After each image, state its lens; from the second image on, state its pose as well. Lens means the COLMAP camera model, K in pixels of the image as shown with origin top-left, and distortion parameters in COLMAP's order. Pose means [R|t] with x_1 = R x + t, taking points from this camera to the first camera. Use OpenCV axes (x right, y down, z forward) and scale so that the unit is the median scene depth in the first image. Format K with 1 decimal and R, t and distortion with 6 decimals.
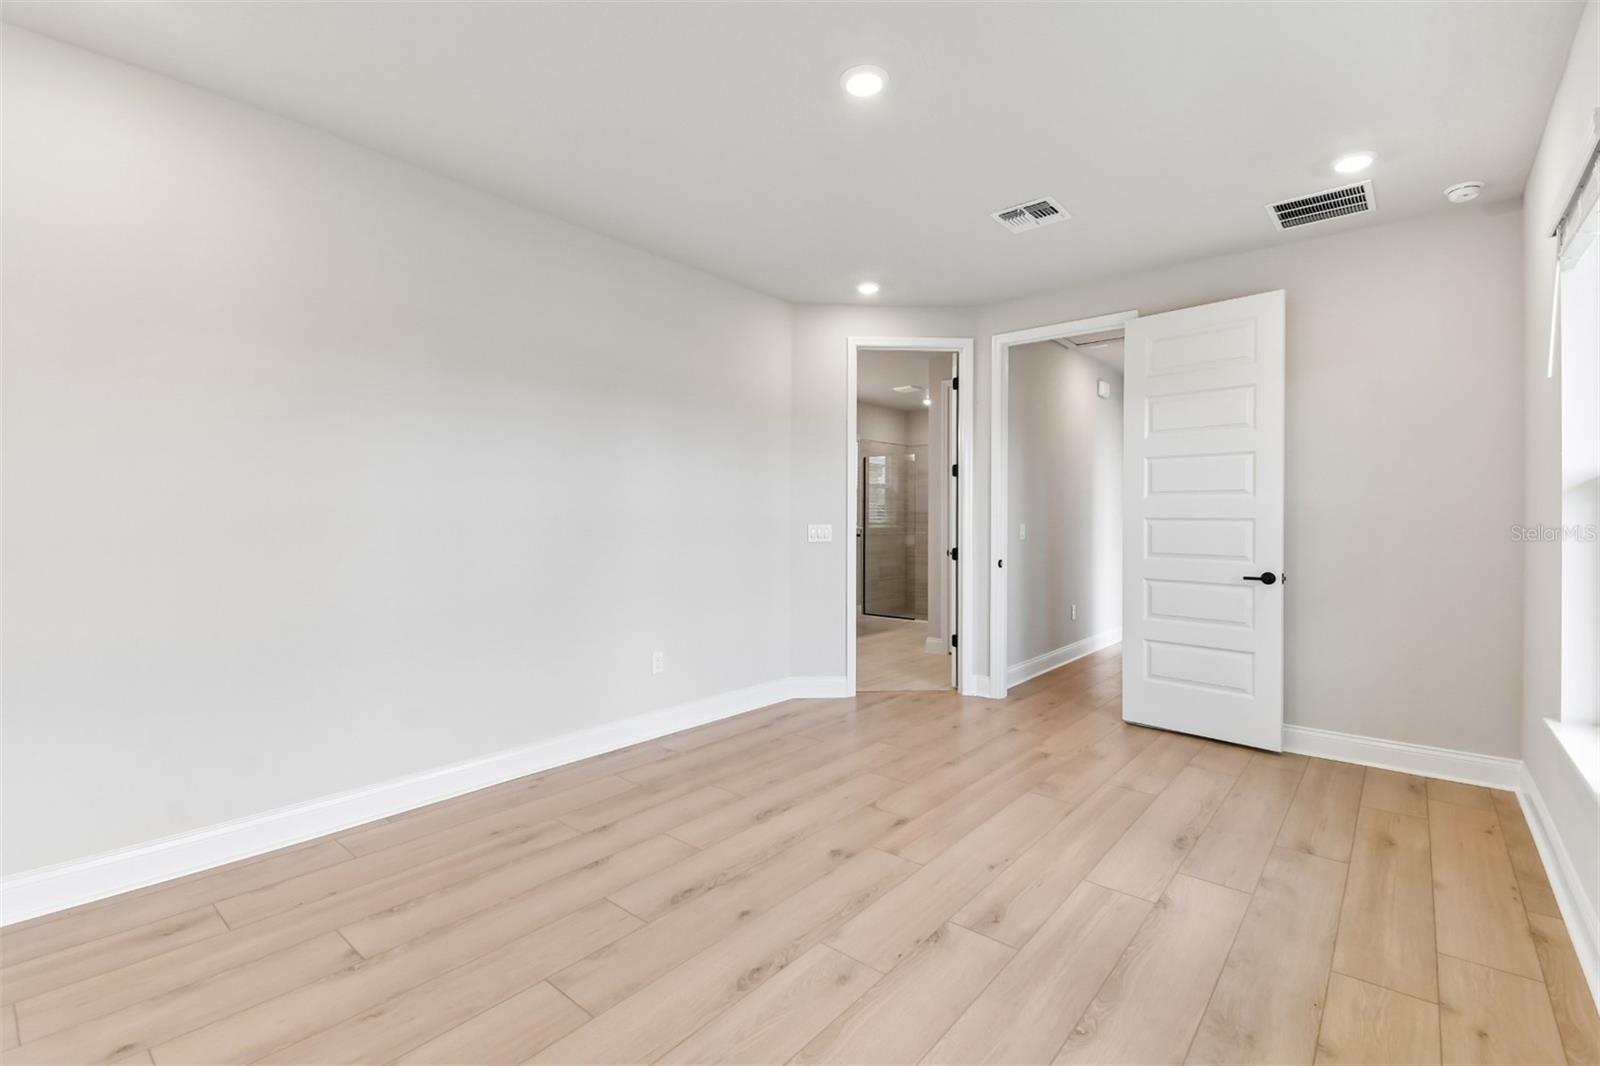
lens RADIAL K [[708.0, 0, 799.8], [0, 708.0, 544.1], [0, 0, 1]] dist [0.035376, -0.025240]
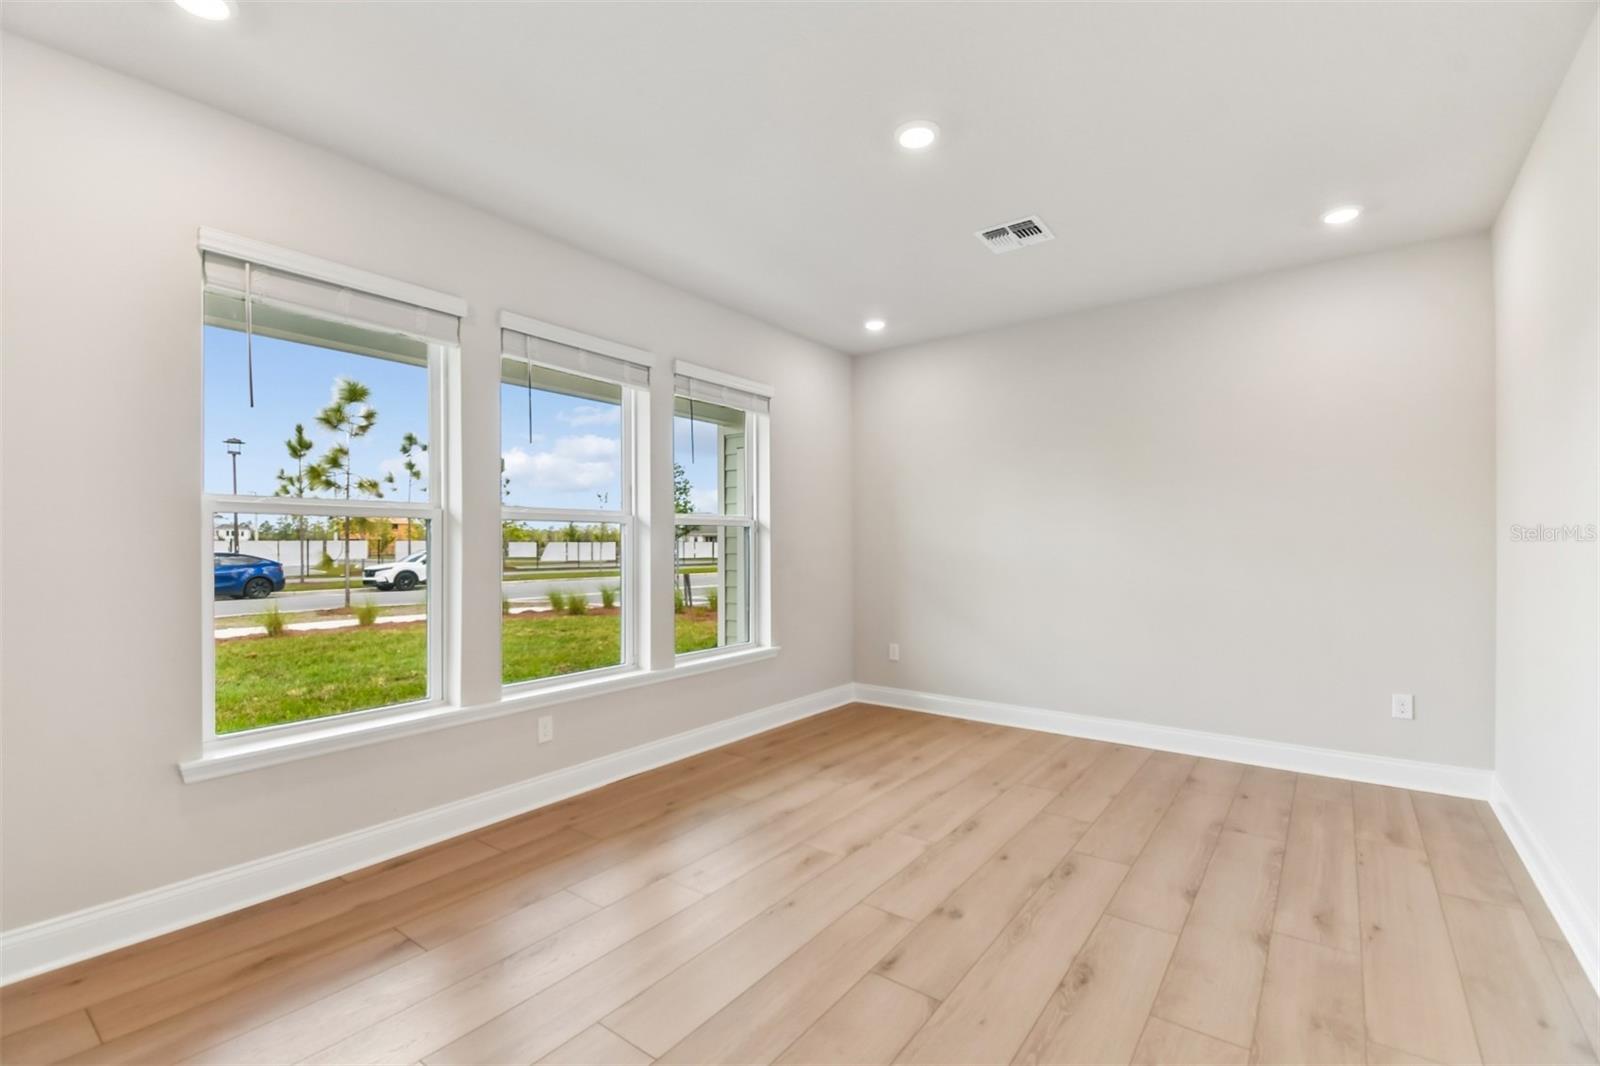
lens RADIAL K [[701.5, 0, 800.5], [0, 701.5, 545.0], [0, 0, 1]] dist [0.047963, -0.030593]
pose [[-0.998628, 0.000525, -0.052363, 0.258790], [-0.001384, 0.999336, 0.036415, -0.060043], [0.052348, 0.036437, -0.997964, 1.644897]]
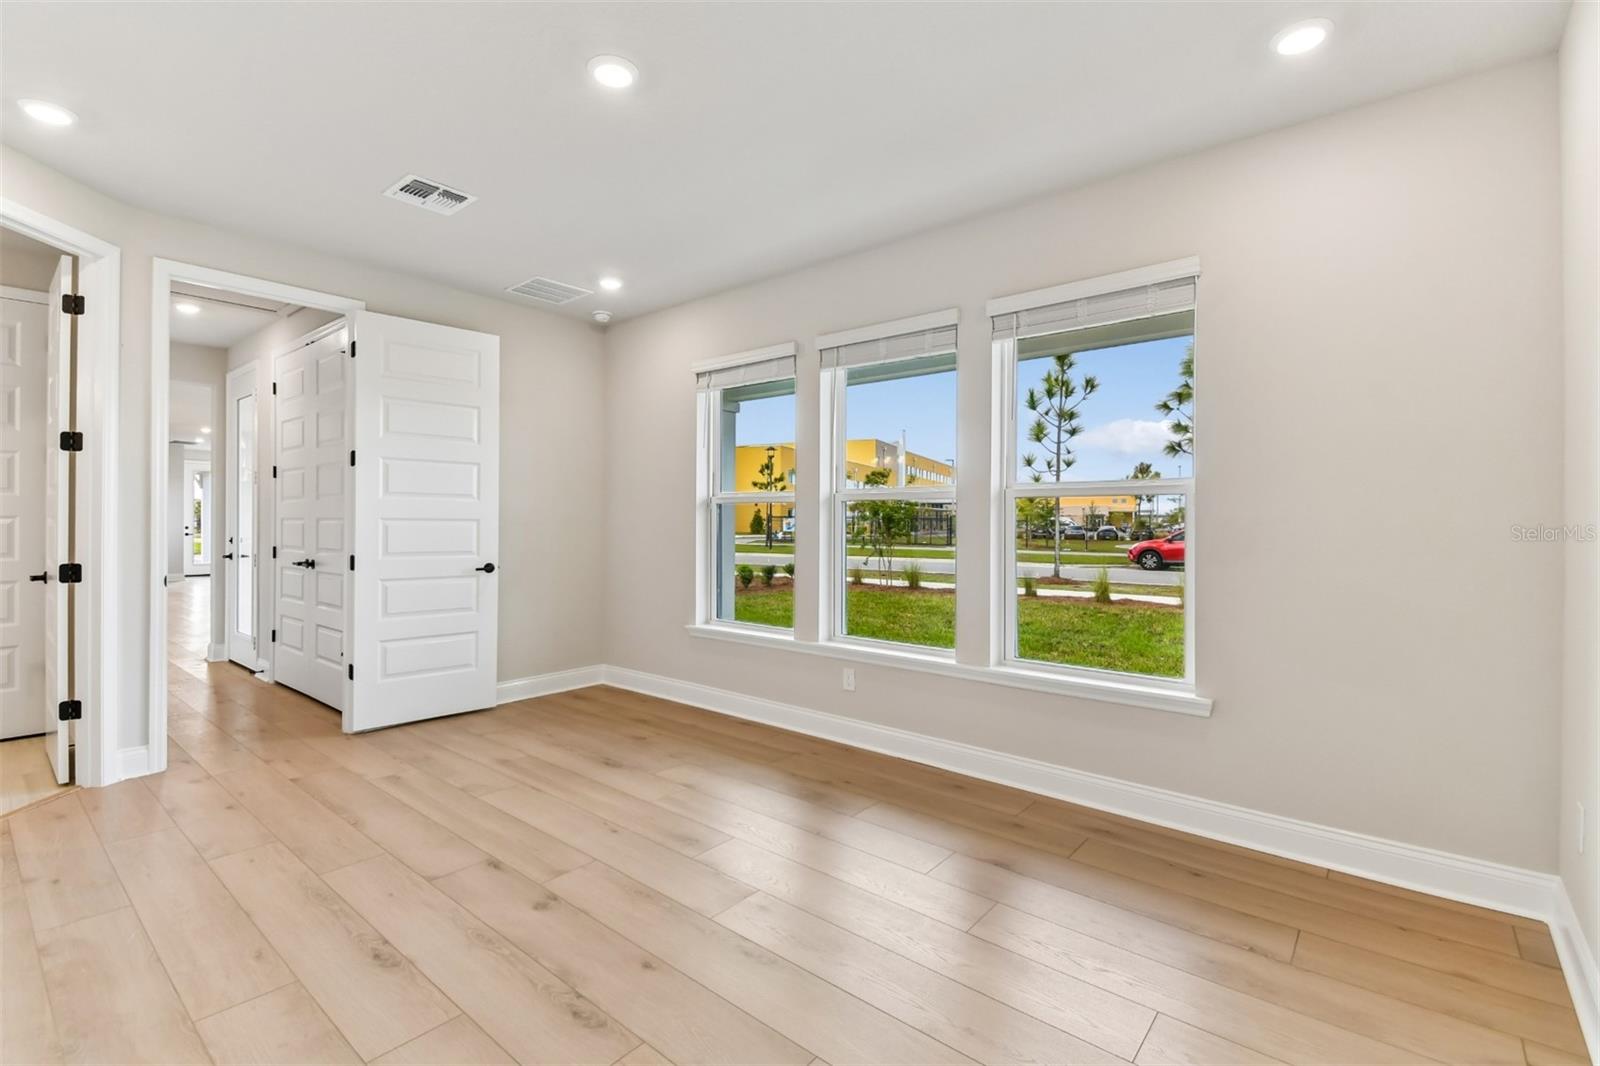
lens RADIAL K [[708.0, 0, 799.8], [0, 708.0, 544.1], [0, 0, 1]] dist [0.035376, -0.025240]
pose [[-0.006346, -0.035590, 0.999346, -0.711512], [0.027790, 0.998974, 0.035753, -0.027710], [-0.999594, 0.027998, -0.005350, 0.592728]]
